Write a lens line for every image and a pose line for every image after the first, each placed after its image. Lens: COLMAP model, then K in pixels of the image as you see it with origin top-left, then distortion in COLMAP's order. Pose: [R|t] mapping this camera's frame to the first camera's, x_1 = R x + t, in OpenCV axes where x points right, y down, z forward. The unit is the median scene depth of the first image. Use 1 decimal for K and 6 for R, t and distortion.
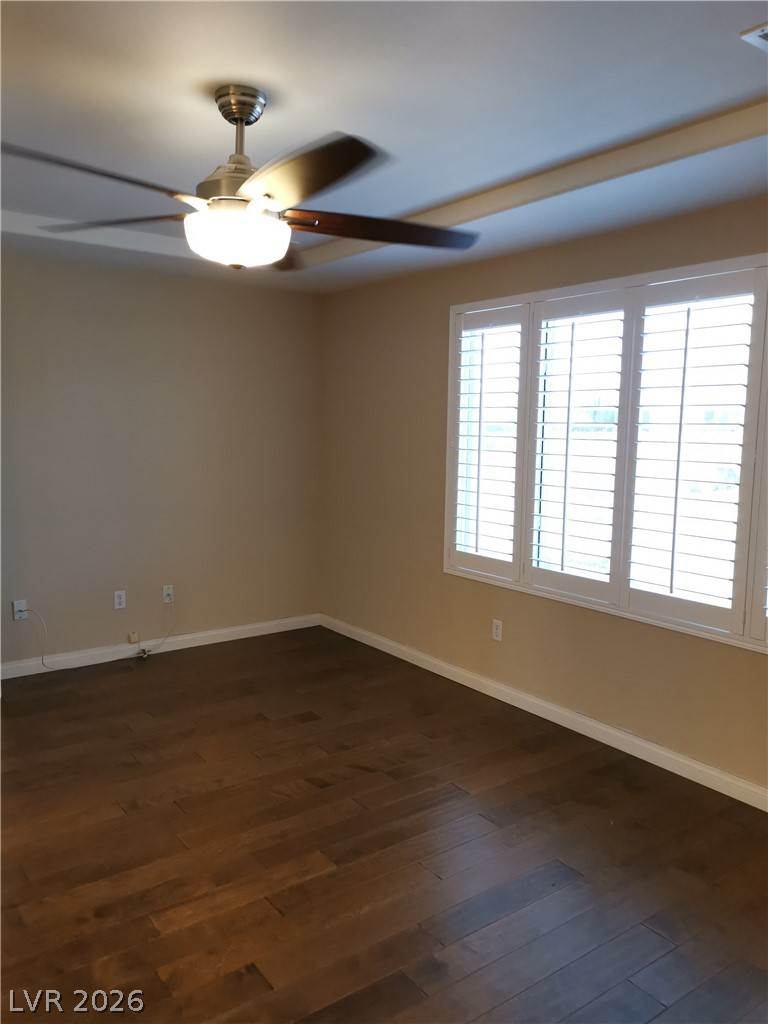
lens RADIAL K [[787.2, 0, 380.9], [0, 787.2, 517.5], [0, 0, 1]] dist [0.061479, -0.046973]
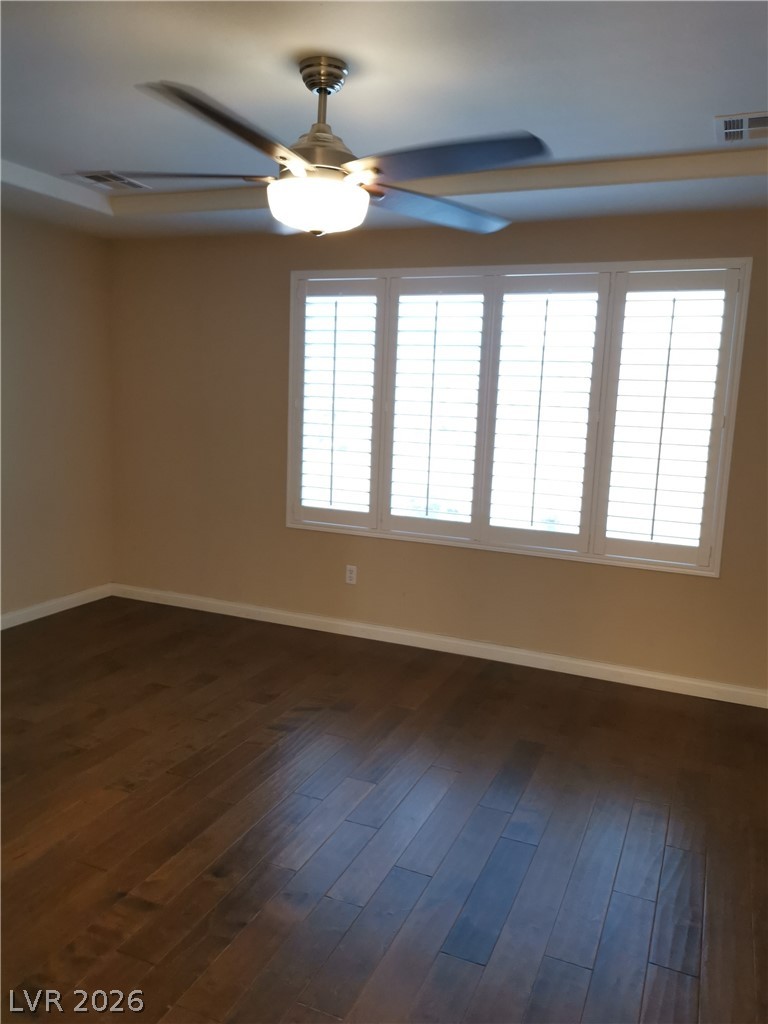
lens RADIAL K [[787.2, 0, 389.9], [0, 787.2, 517.6], [0, 0, 1]] dist [0.061479, -0.046973]
pose [[0.863085, -0.063518, 0.501049, -0.417707], [0.037569, 0.997386, 0.061724, -0.003755], [-0.503660, -0.034449, 0.863215, 0.027172]]
